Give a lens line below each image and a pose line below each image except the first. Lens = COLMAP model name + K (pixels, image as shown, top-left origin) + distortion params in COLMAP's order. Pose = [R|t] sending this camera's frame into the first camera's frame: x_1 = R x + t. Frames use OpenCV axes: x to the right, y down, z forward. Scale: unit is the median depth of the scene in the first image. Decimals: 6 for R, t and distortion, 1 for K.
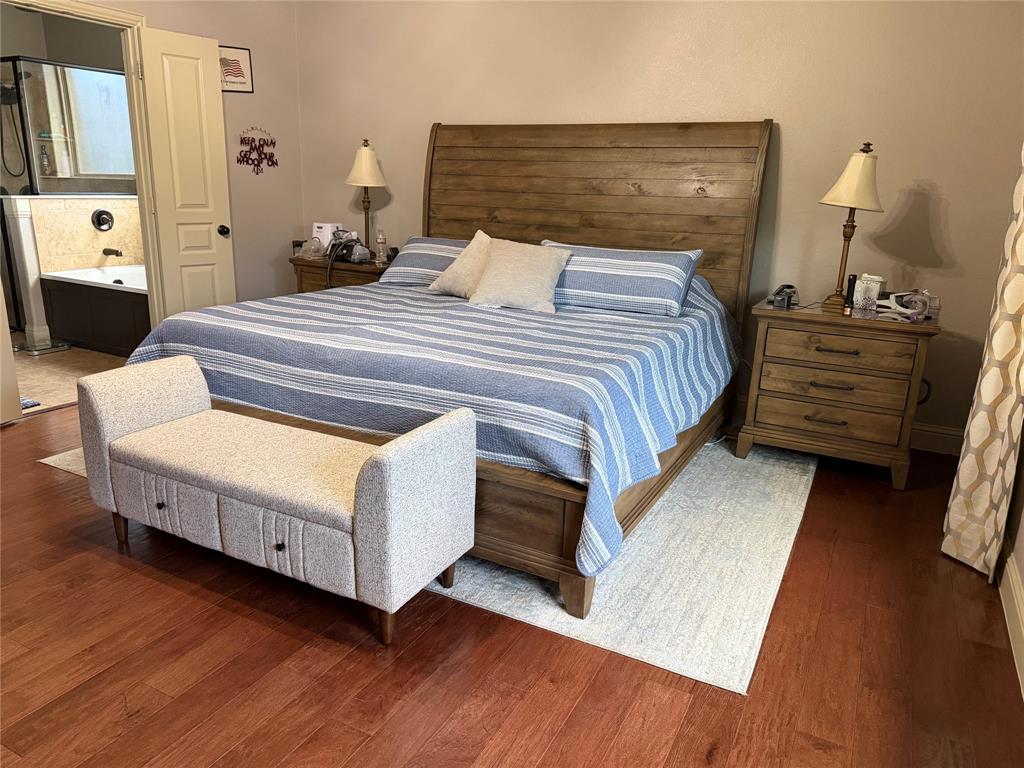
lens RADIAL K [[720.9, 0, 513.4], [0, 720.9, 383.1], [0, 0, 1]] dist [0.057168, -0.065816]
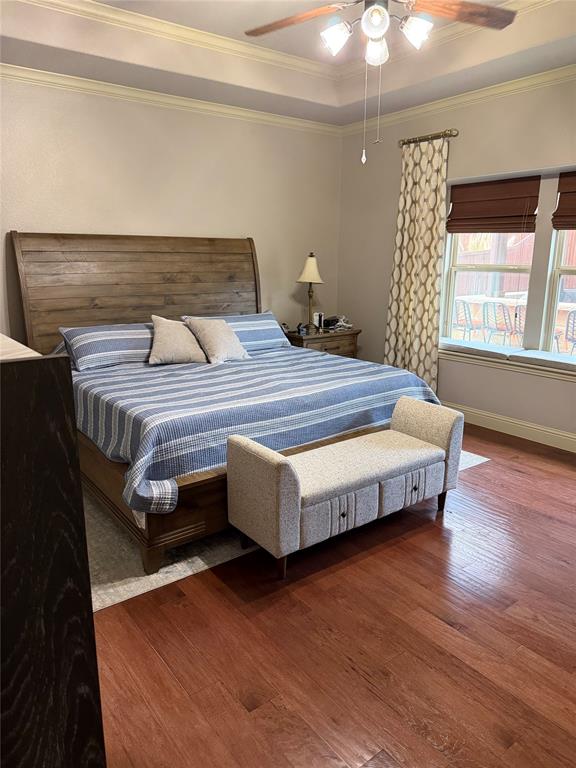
lens RADIAL K [[540.7, 0, 290.9], [0, 540.7, 384.6], [0, 0, 1]] dist [0.057168, -0.065816]
pose [[0.416309, -0.236602, 0.877899, -0.999116], [0.249143, 0.958277, 0.140118, -0.188810], [-0.874422, 0.160390, 0.457887, 0.370723]]
